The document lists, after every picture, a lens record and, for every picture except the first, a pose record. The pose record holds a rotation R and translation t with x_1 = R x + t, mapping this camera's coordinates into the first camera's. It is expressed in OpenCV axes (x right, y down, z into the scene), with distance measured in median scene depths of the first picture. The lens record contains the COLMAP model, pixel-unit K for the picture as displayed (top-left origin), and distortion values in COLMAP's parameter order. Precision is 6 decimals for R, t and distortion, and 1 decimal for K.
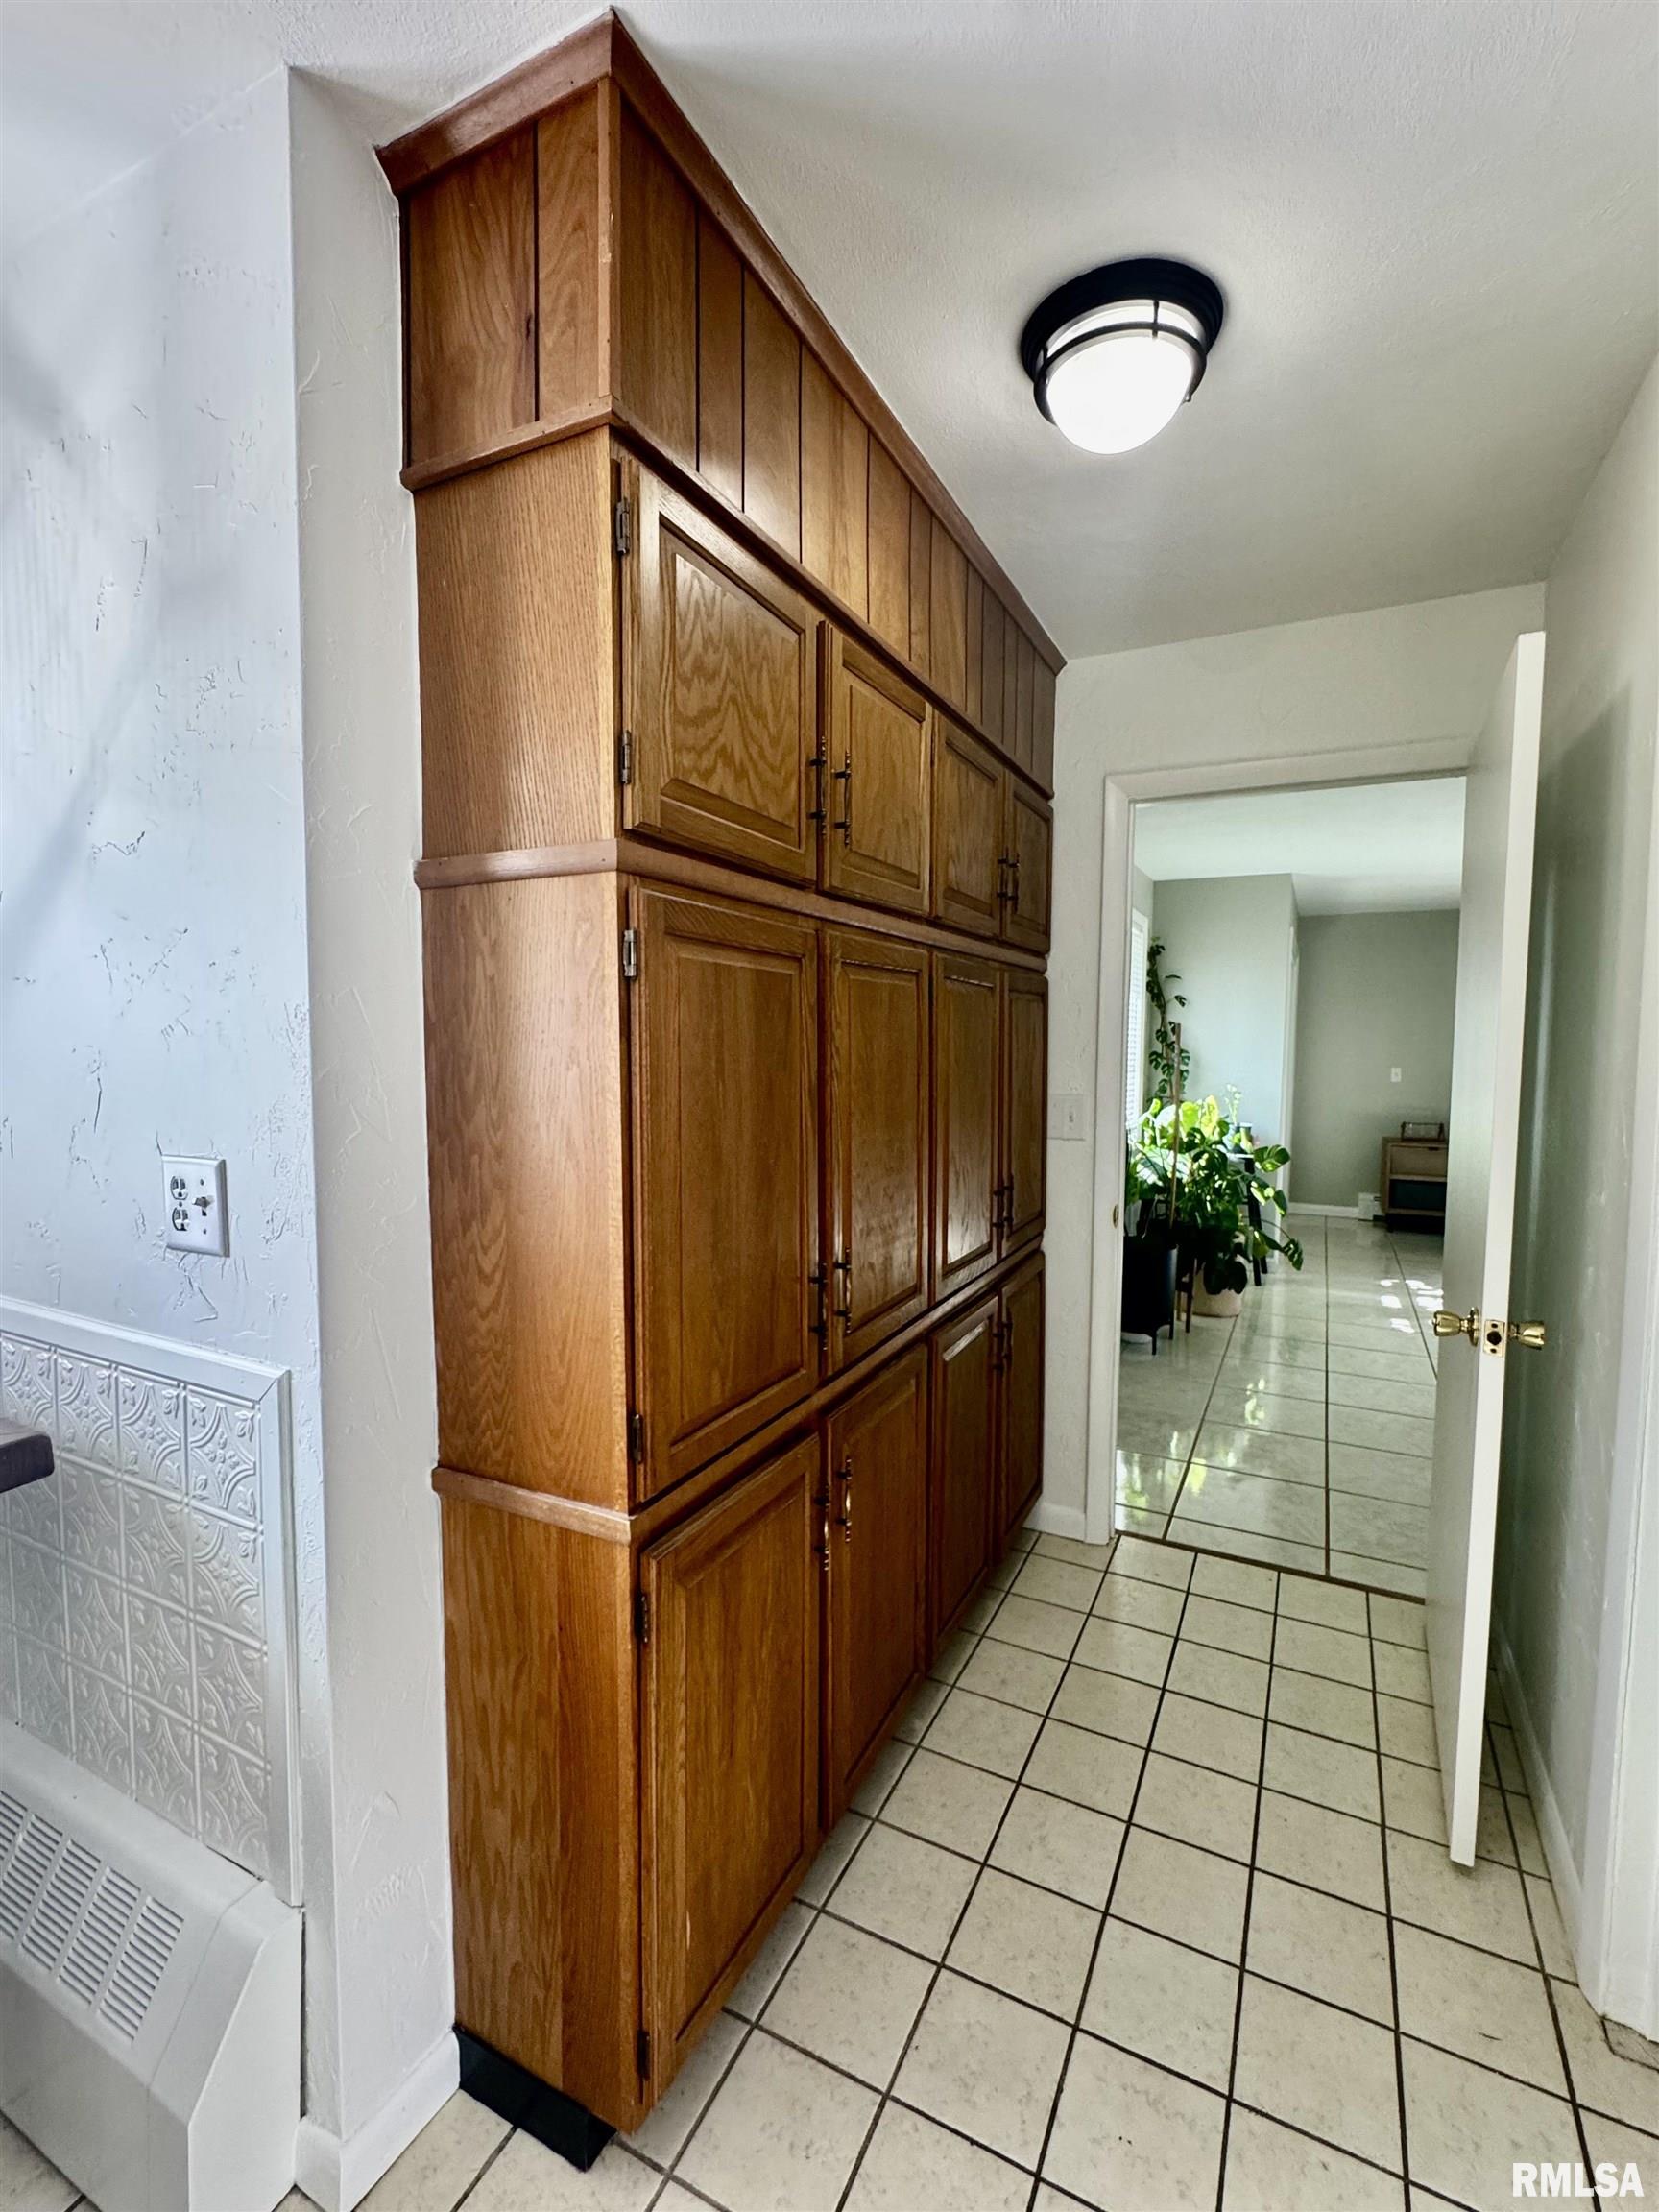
lens RADIAL K [[969.5, 0, 830.2], [0, 969.5, 1104.9], [0, 0, 1]] dist [-0.001367, 0.000384]
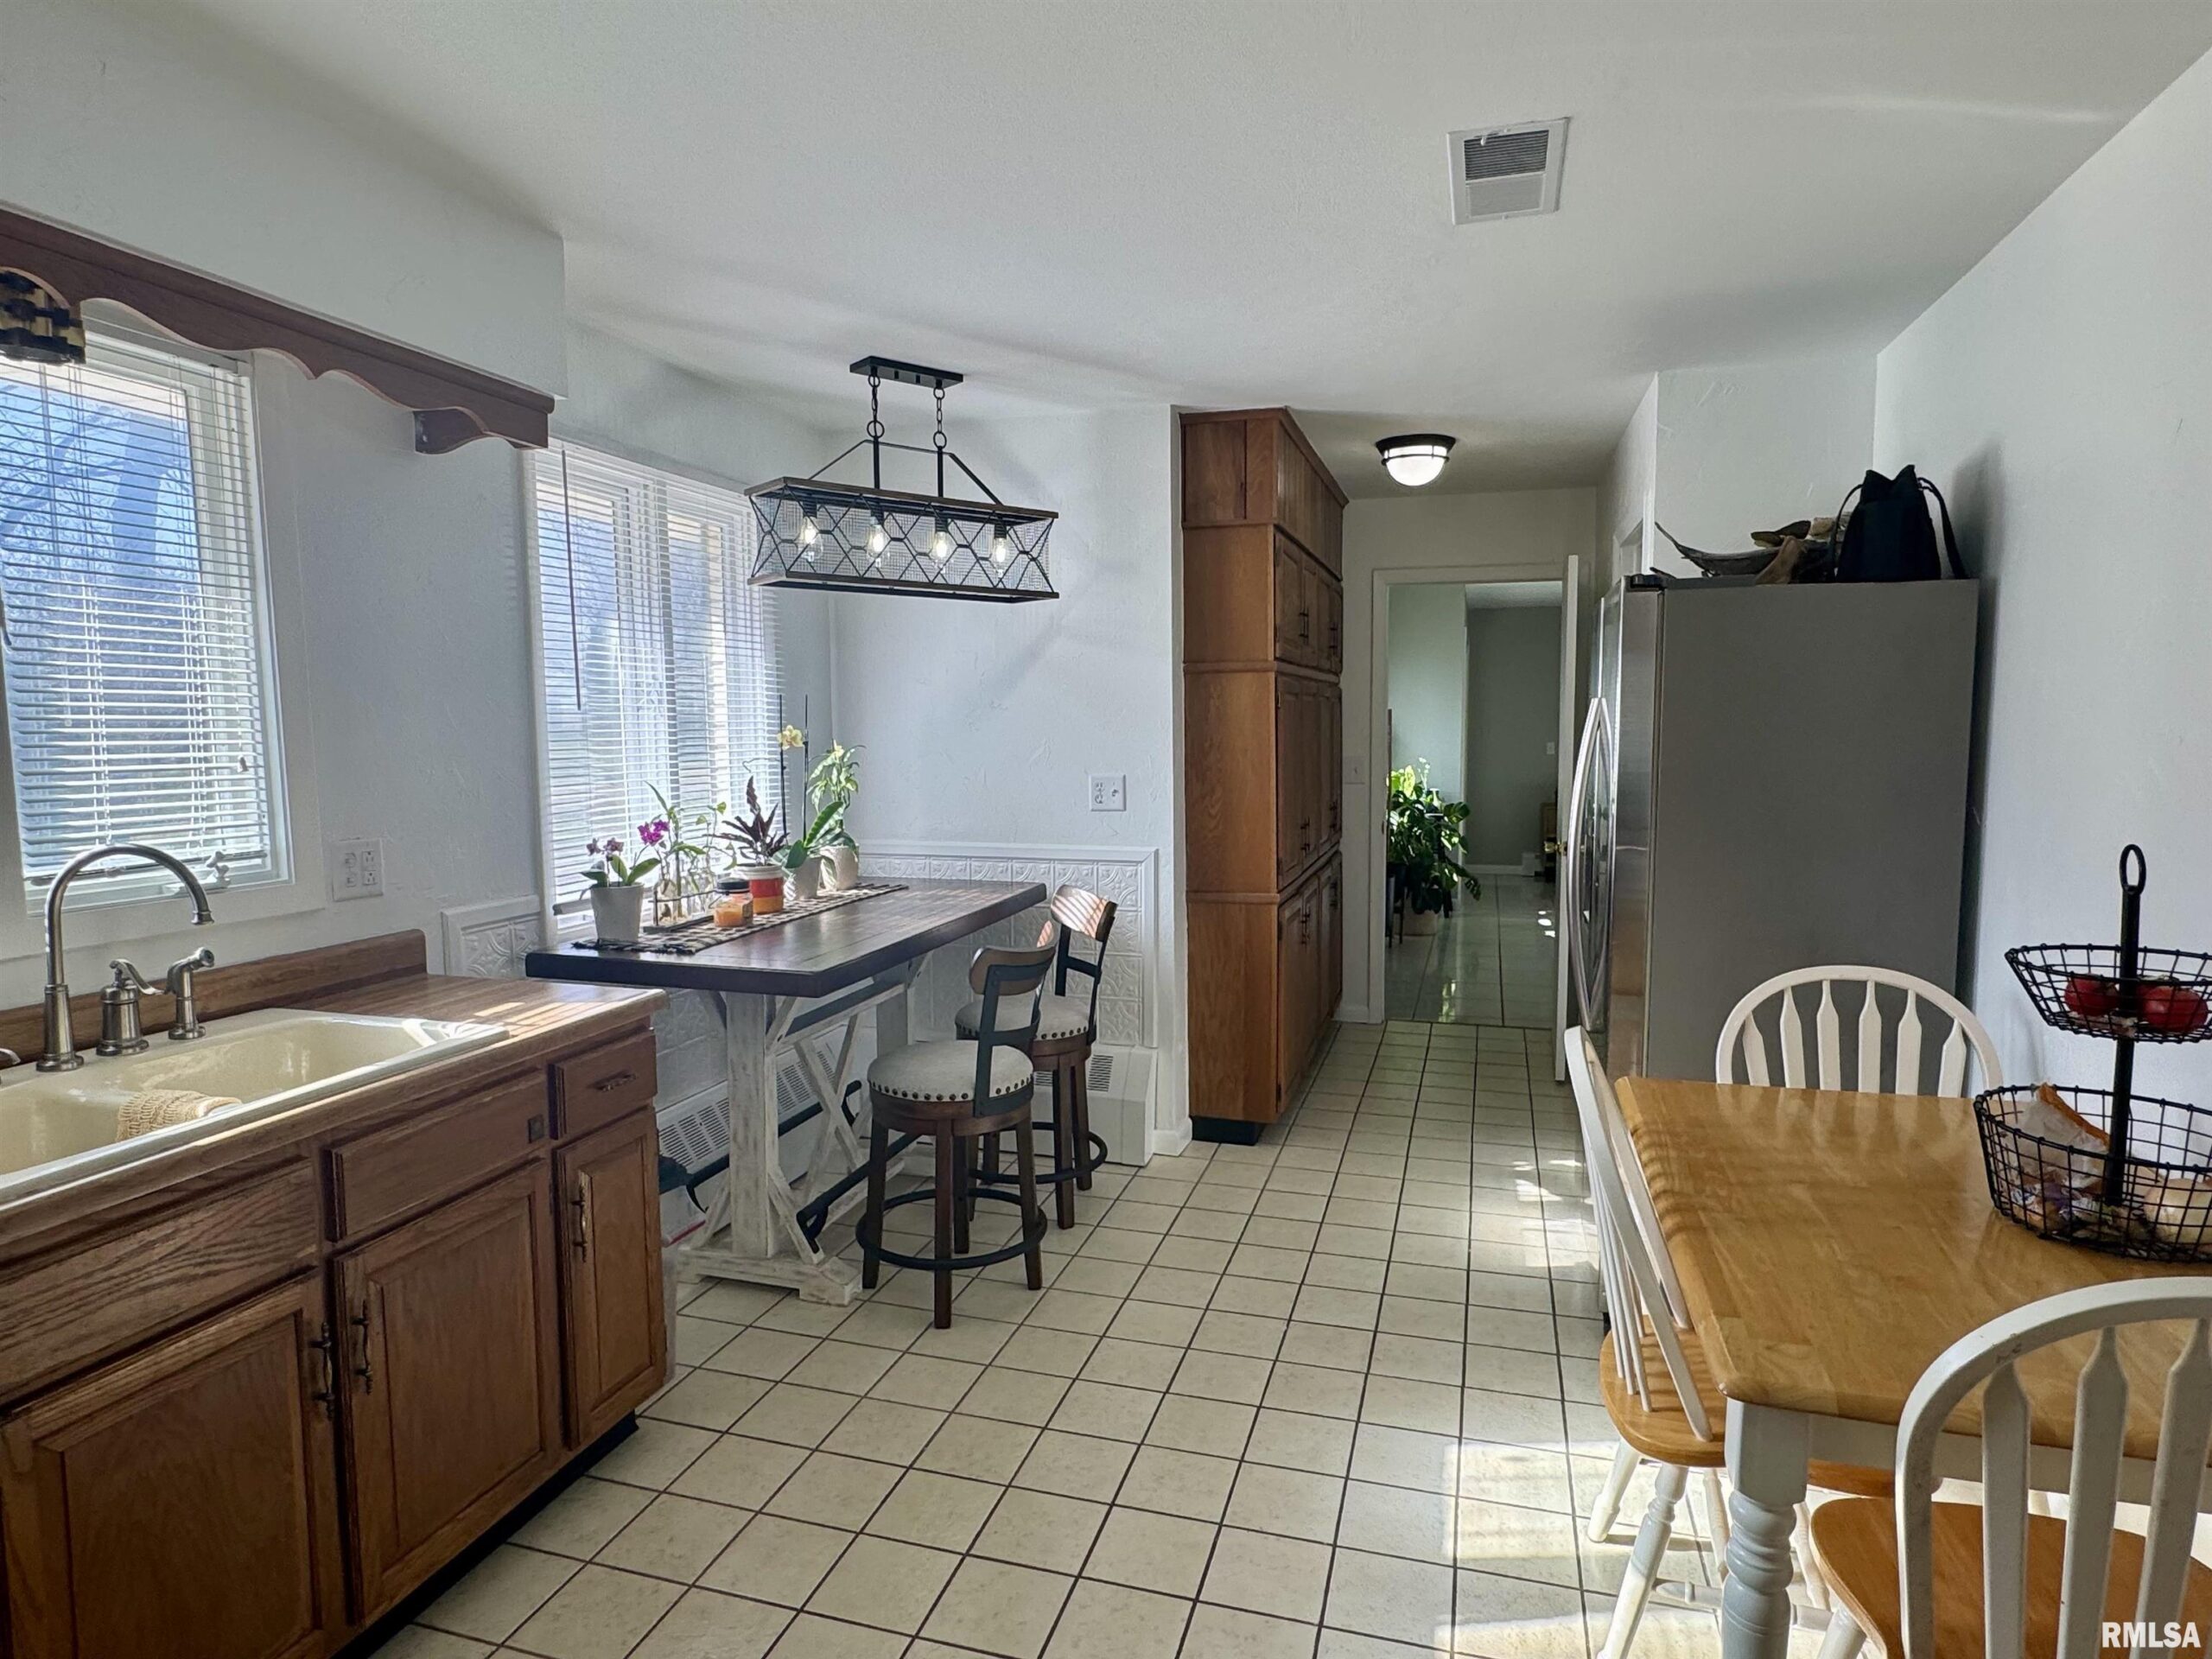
lens RADIAL K [[1263.5, 0, 1105.5], [0, 1263.5, 830.1], [0, 0, 1]] dist [-0.004350, -0.000506]
pose [[0.984116, -0.030388, 0.174904, -0.576073], [0.027199, 0.999418, 0.020603, 0.060628], [-0.175428, -0.015519, 0.984370, -1.102598]]
